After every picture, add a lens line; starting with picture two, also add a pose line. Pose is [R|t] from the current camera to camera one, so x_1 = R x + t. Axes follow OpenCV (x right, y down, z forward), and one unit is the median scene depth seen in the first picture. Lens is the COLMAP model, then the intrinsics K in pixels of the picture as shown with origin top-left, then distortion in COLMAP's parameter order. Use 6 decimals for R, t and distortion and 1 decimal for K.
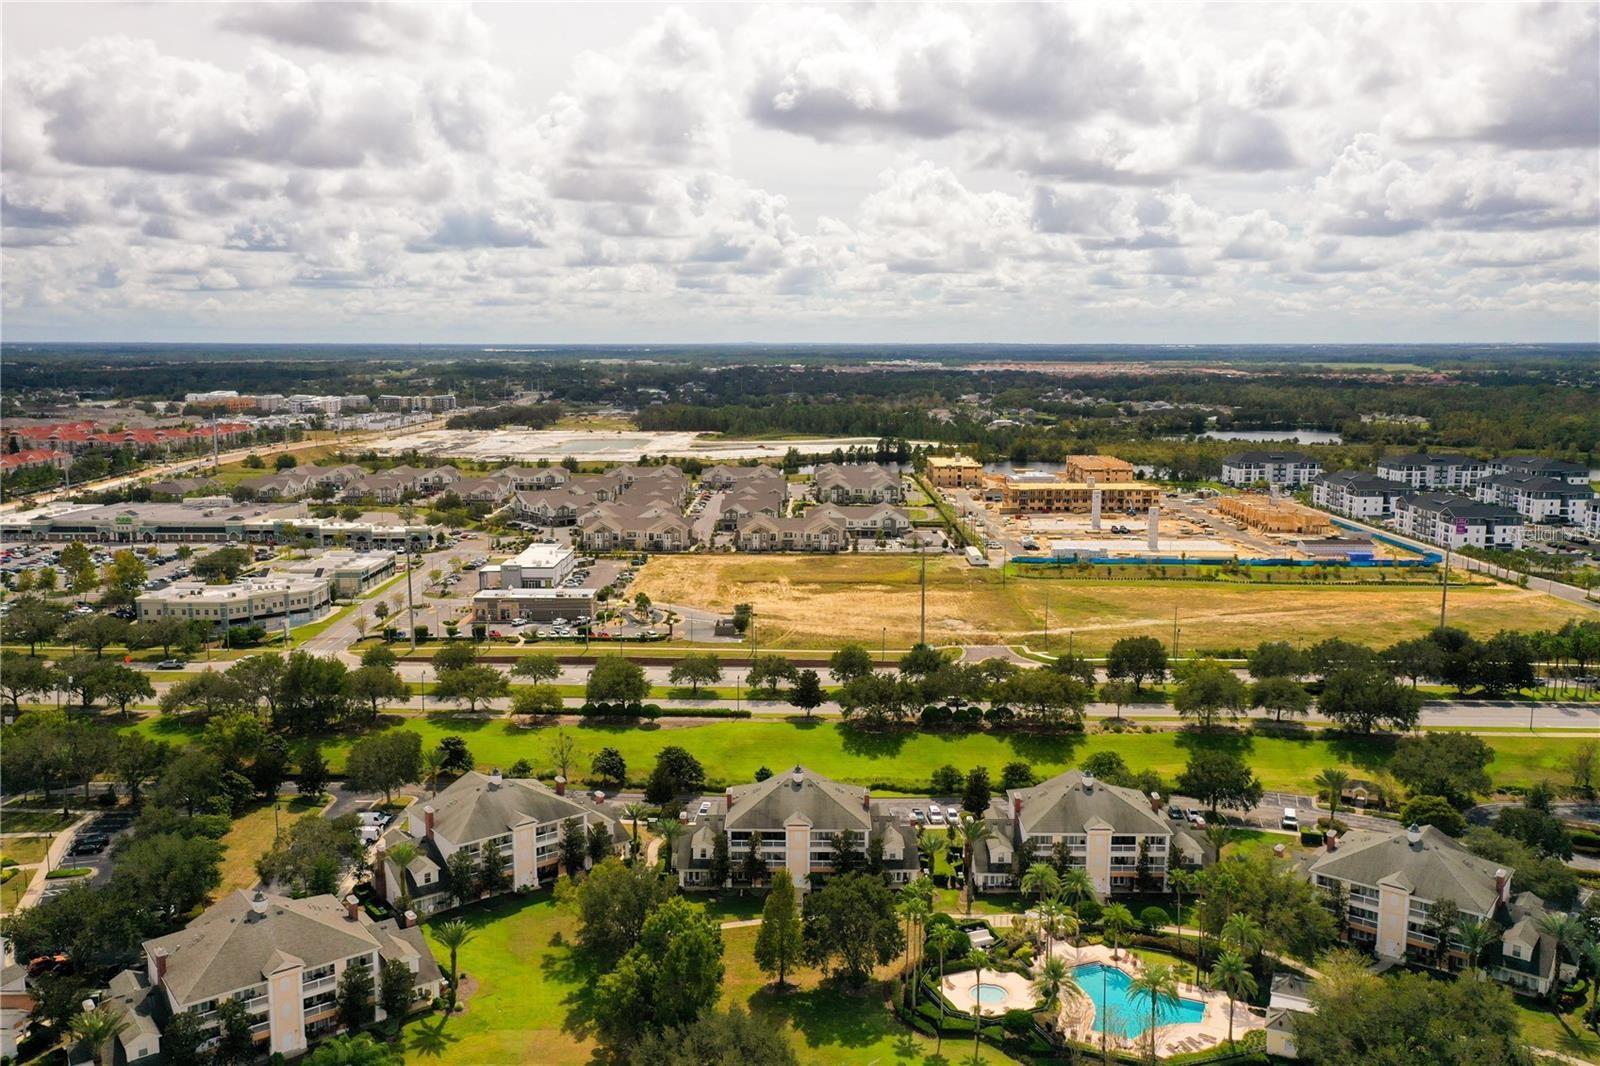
lens RADIAL K [[1272.8, 0, 794.5], [0, 1272.8, 537.3], [0, 0, 1]] dist [0.011683, 0.053243]
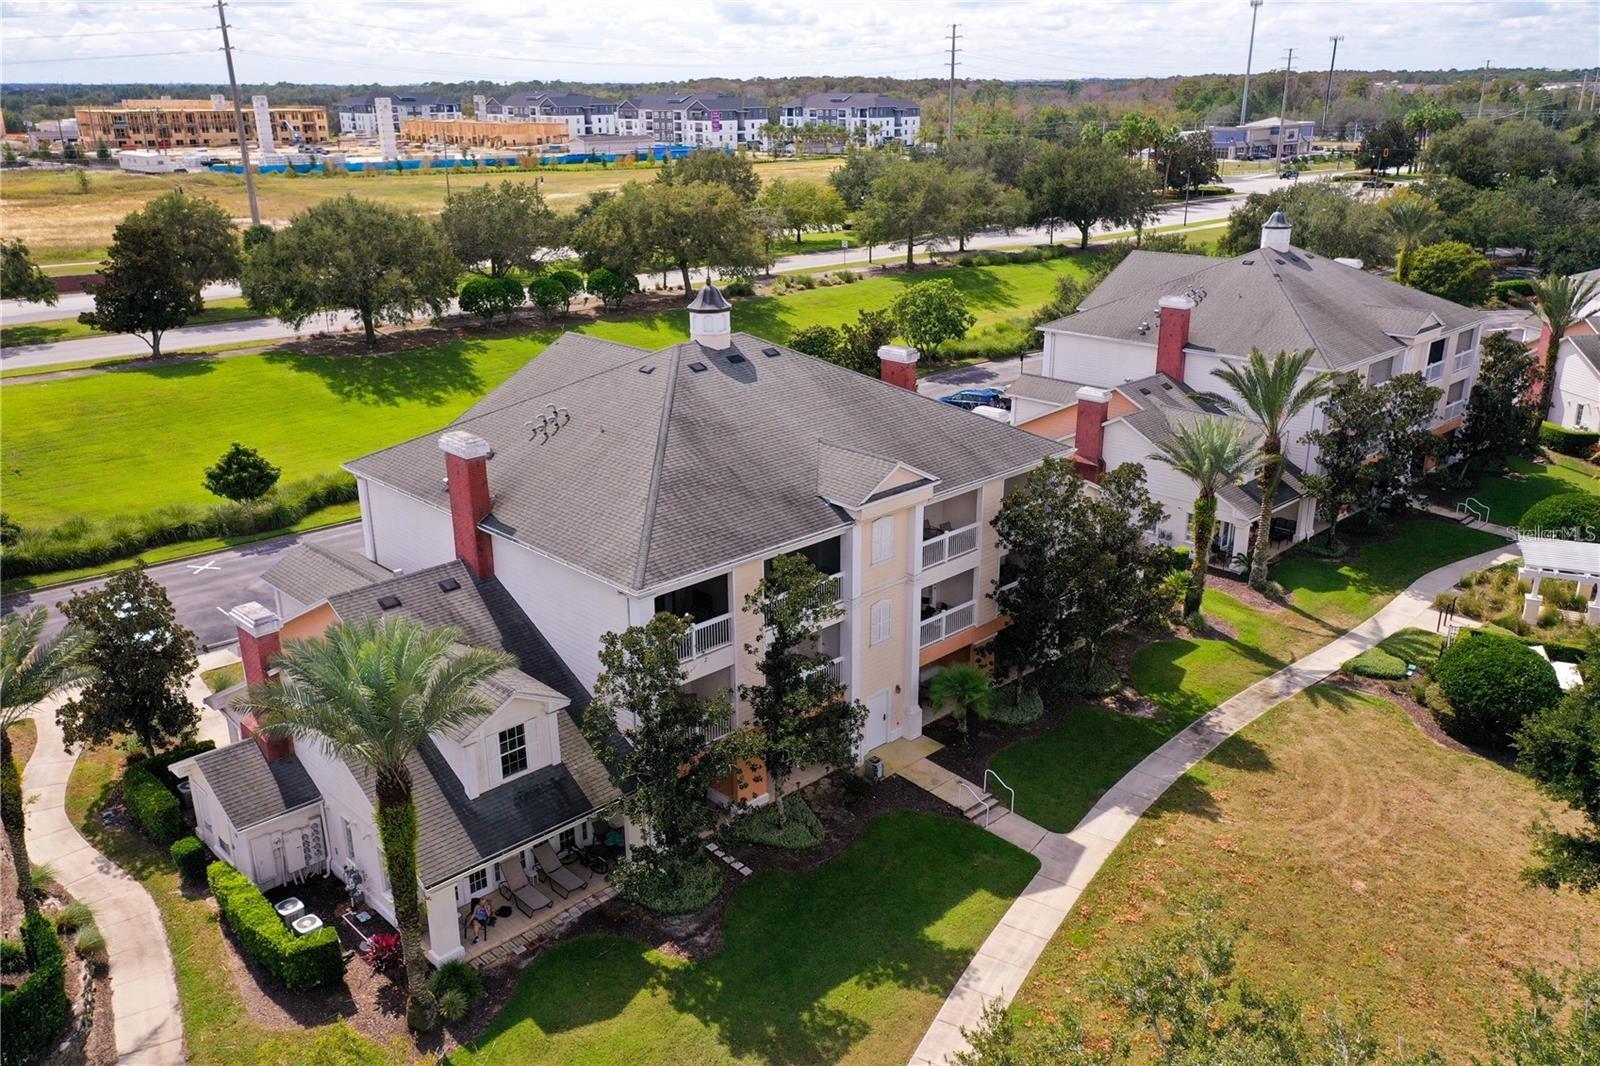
lens RADIAL K [[1272.8, 0, 794.5], [0, 1272.8, 537.3], [0, 0, 1]] dist [0.011683, 0.053243]
pose [[0.715194, -0.238230, 0.657073, -0.115760], [0.112159, 0.967053, 0.228537, 0.129100], [-0.689868, -0.089752, 0.718350, 0.607557]]
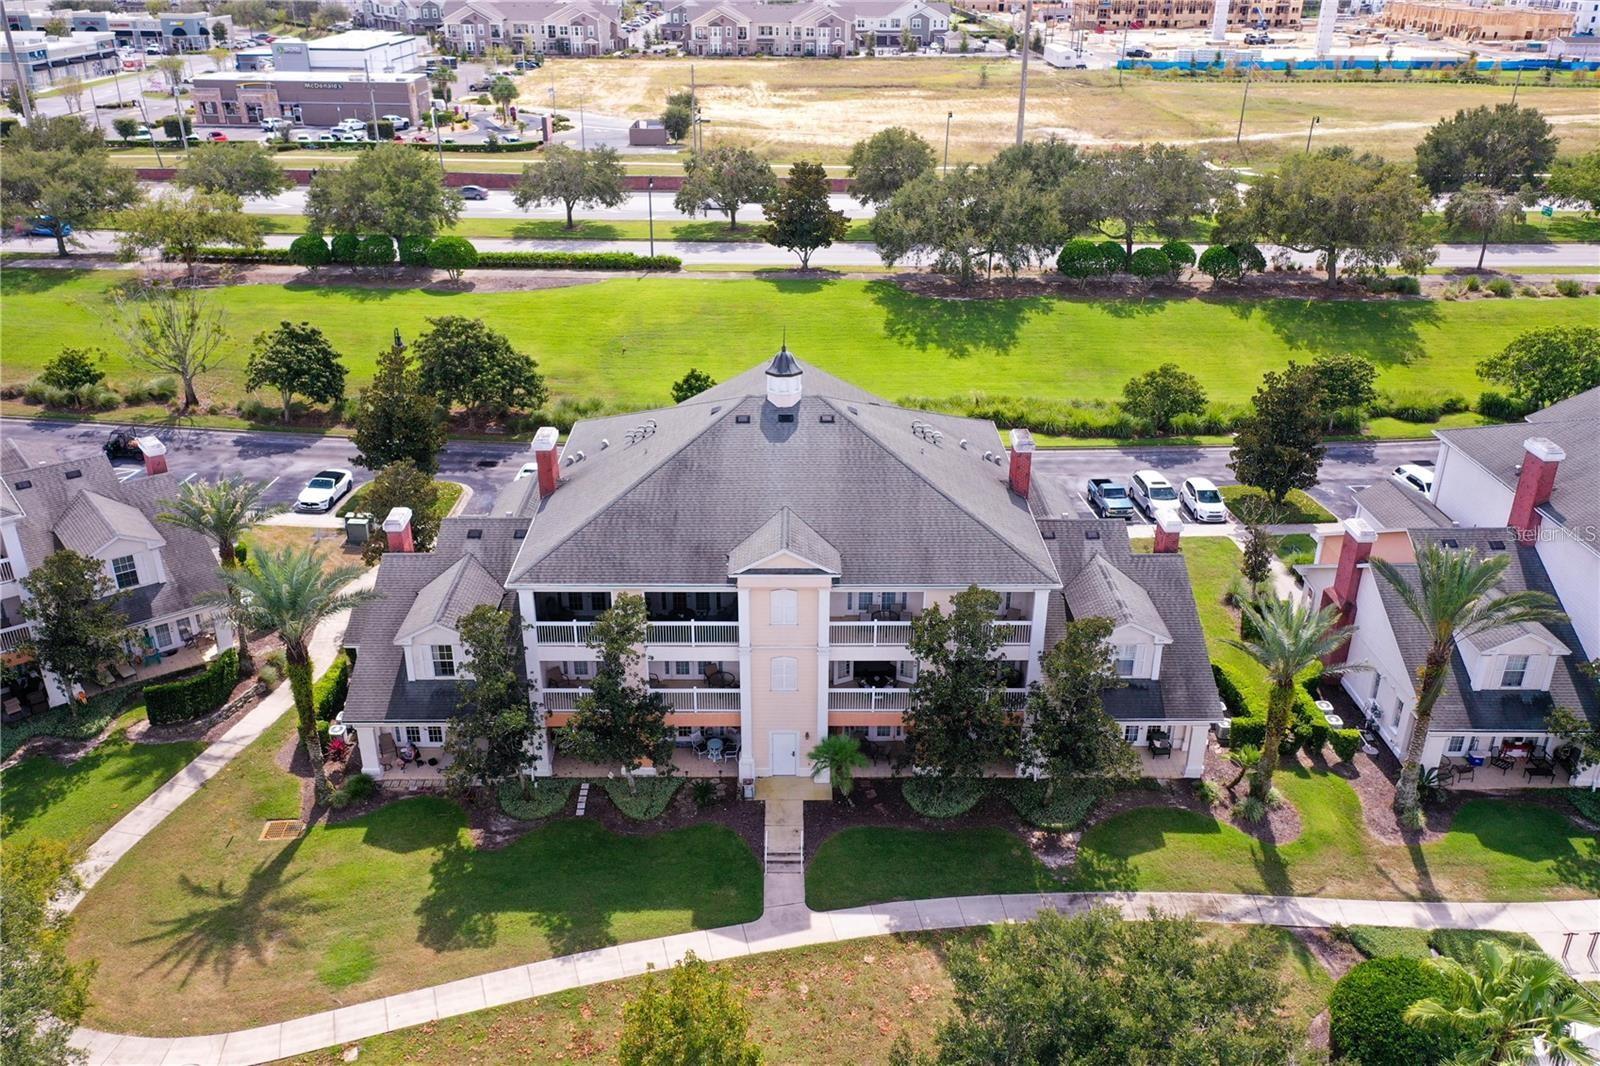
lens RADIAL K [[1272.8, 0, 794.5], [0, 1272.8, 537.3], [0, 0, 1]] dist [0.011683, 0.053243]
pose [[0.999921, -0.003707, 0.012009, 0.001259], [0.000132, 0.958566, 0.284870, 0.104012], [-0.012568, -0.284846, 0.958491, 0.538604]]
